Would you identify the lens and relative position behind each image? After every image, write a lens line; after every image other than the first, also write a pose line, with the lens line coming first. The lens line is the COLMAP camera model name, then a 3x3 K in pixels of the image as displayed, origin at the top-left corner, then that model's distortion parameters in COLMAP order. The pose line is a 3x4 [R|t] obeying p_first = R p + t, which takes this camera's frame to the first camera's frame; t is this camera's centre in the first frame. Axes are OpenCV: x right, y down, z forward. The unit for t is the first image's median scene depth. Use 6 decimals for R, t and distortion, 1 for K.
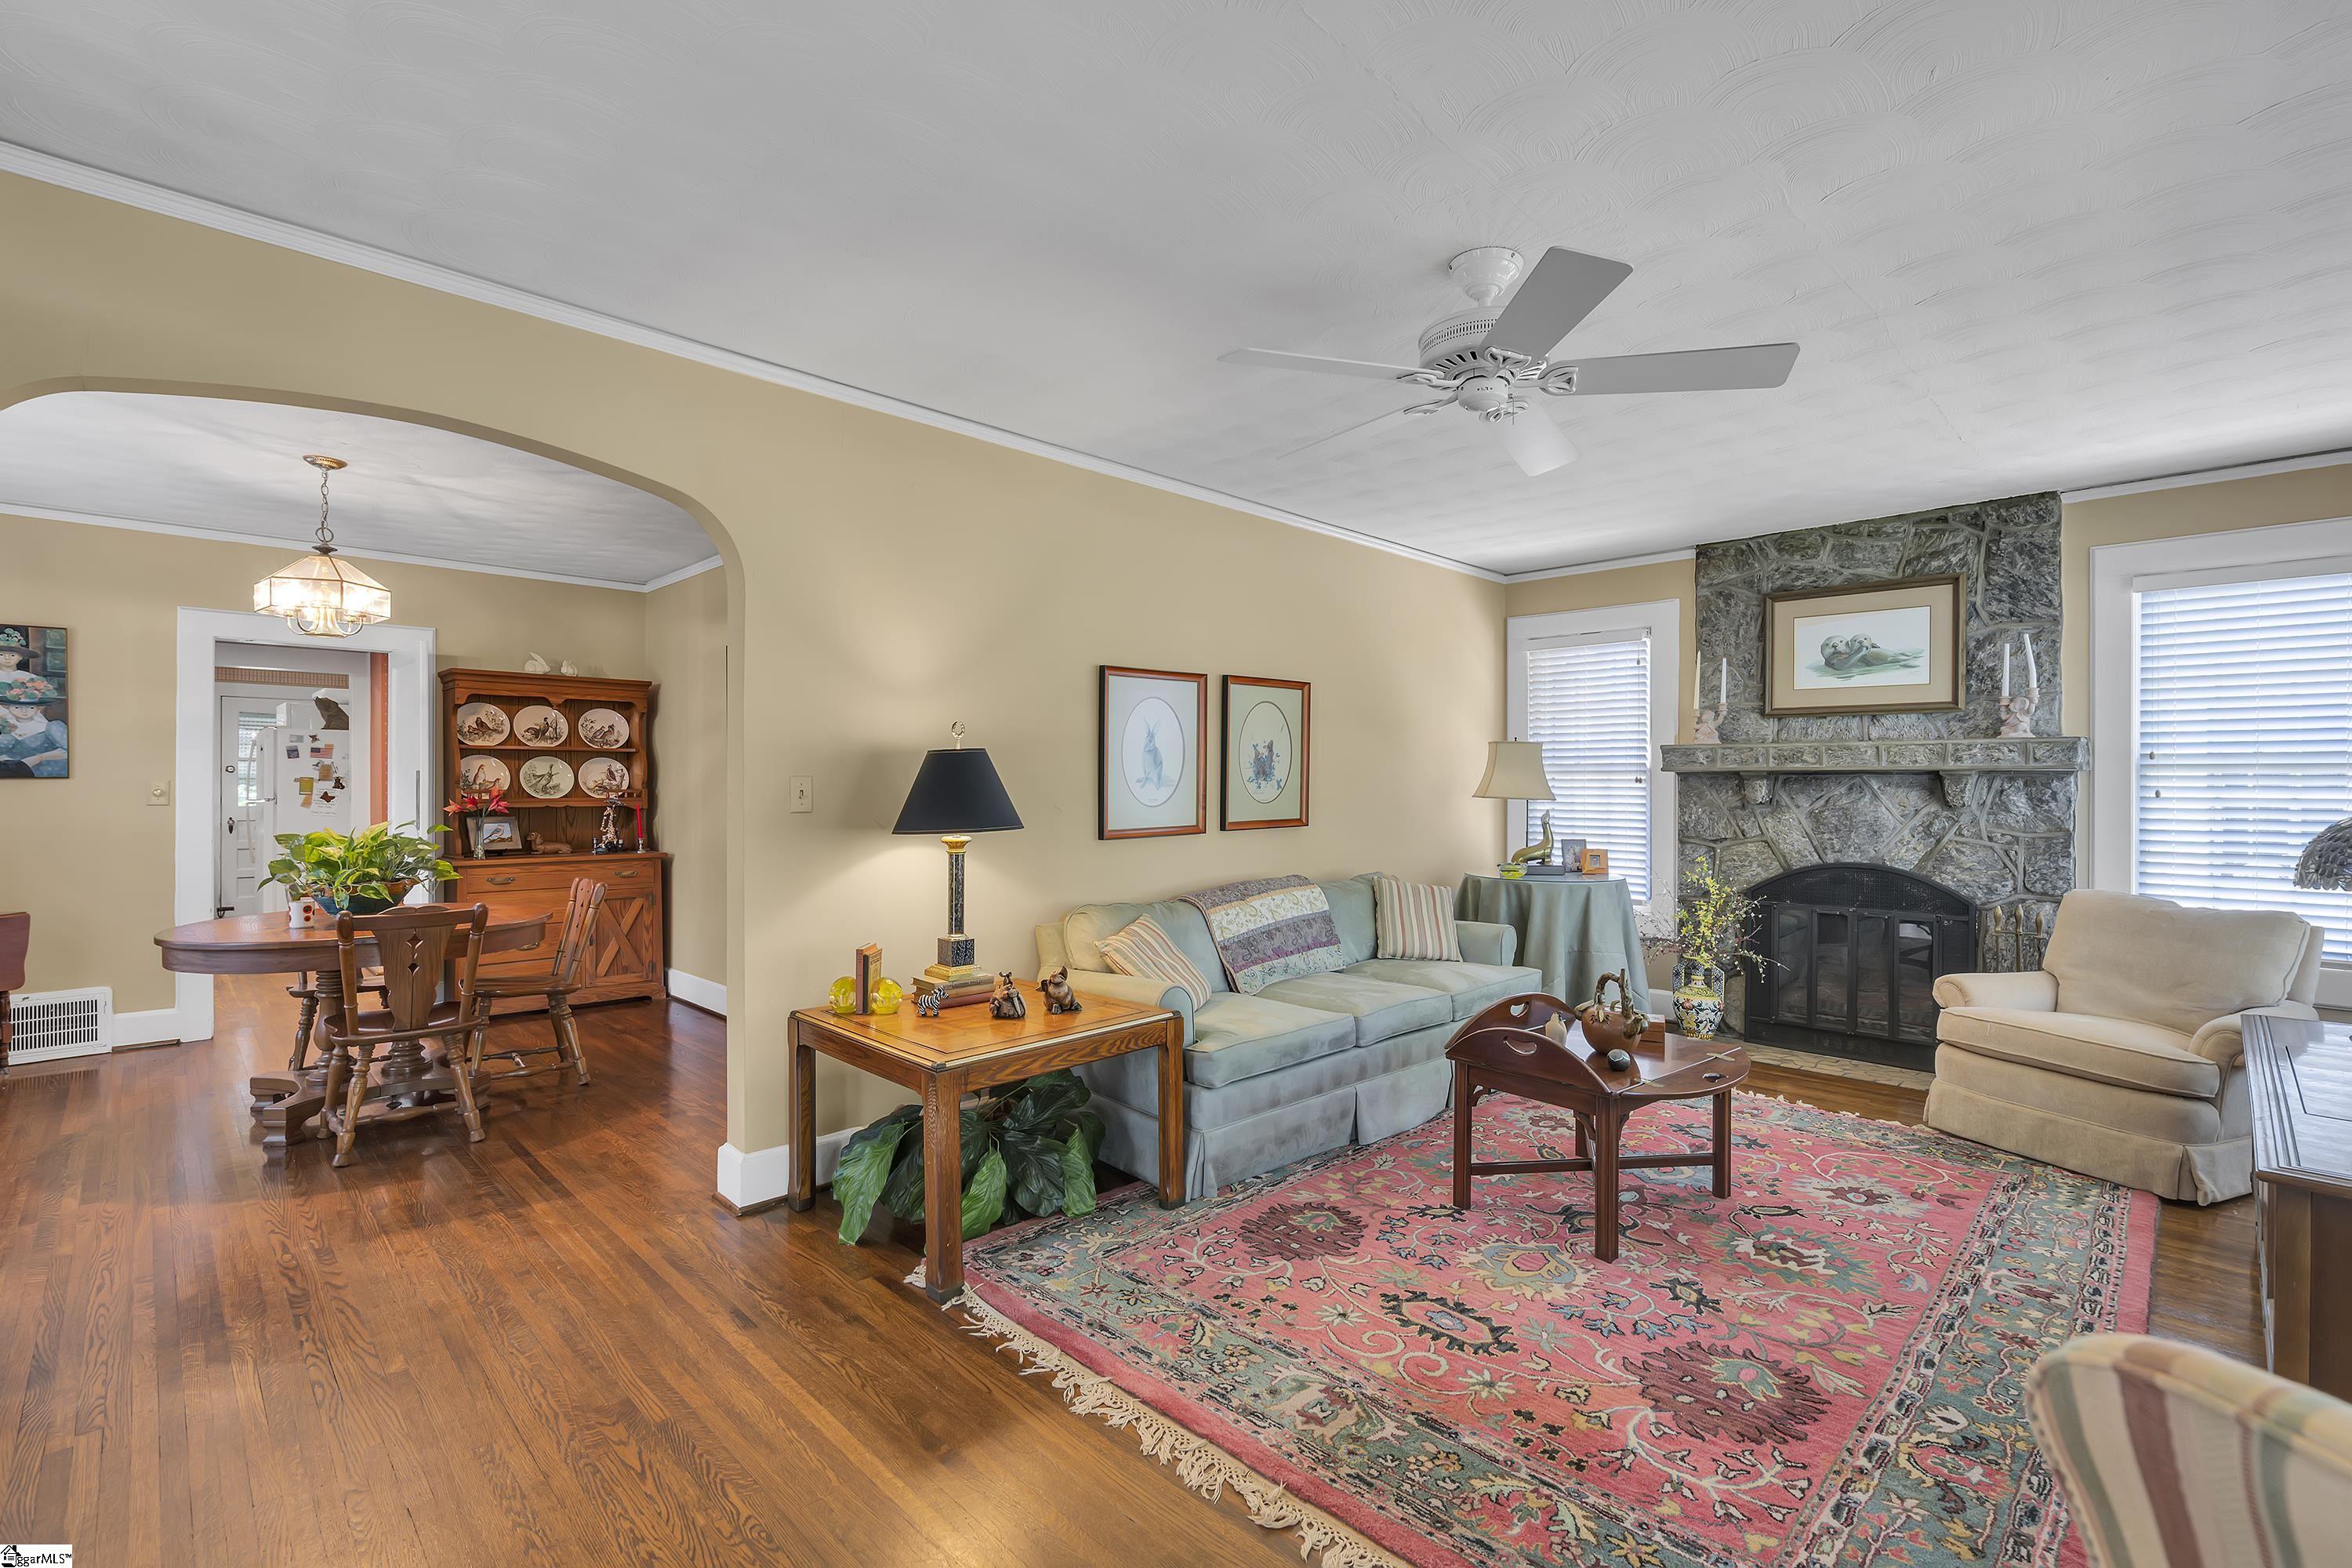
lens RADIAL K [[1046.3, 0, 1182.5], [0, 1046.3, 786.1], [0, 0, 1]] dist [-0.002139, -0.000276]
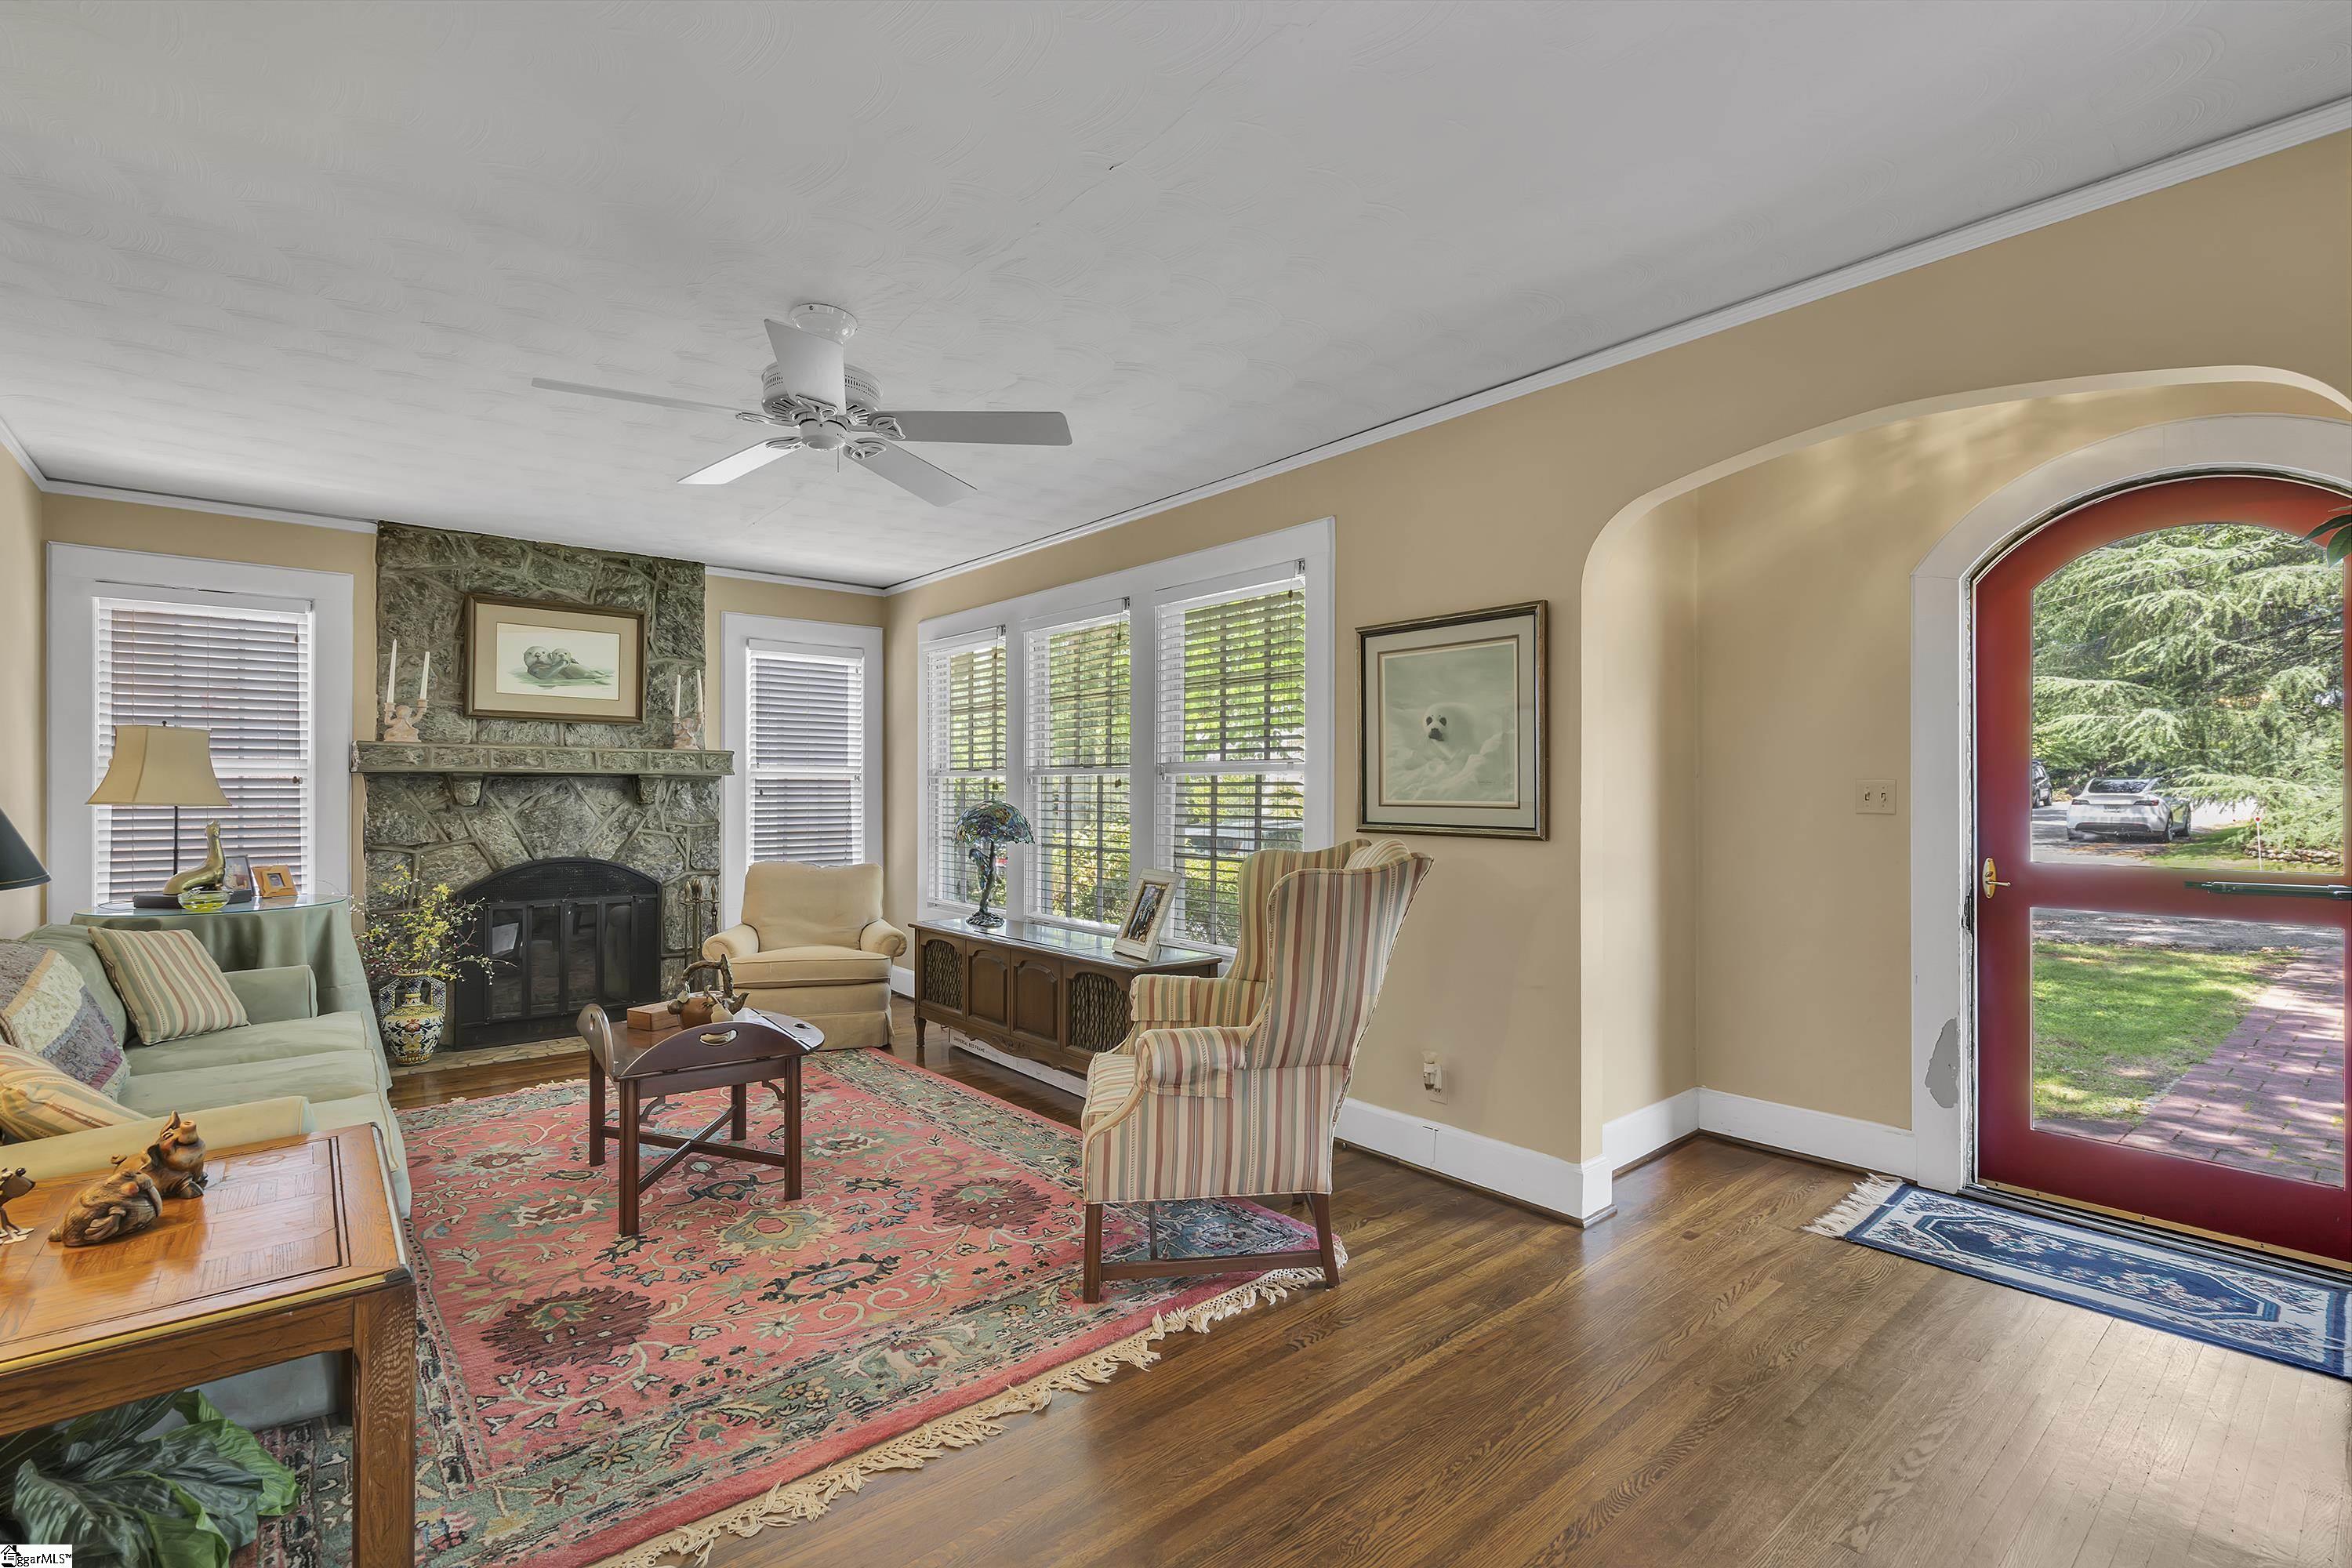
lens RADIAL K [[1046.3, 0, 1182.5], [0, 1046.3, 786.1], [0, 0, 1]] dist [-0.002139, -0.000276]
pose [[0.084847, -0.000145, 0.996394, -0.402625], [0.000264, 1.000000, 0.000123, -0.001394], [-0.996394, 0.000252, 0.084847, 0.270033]]
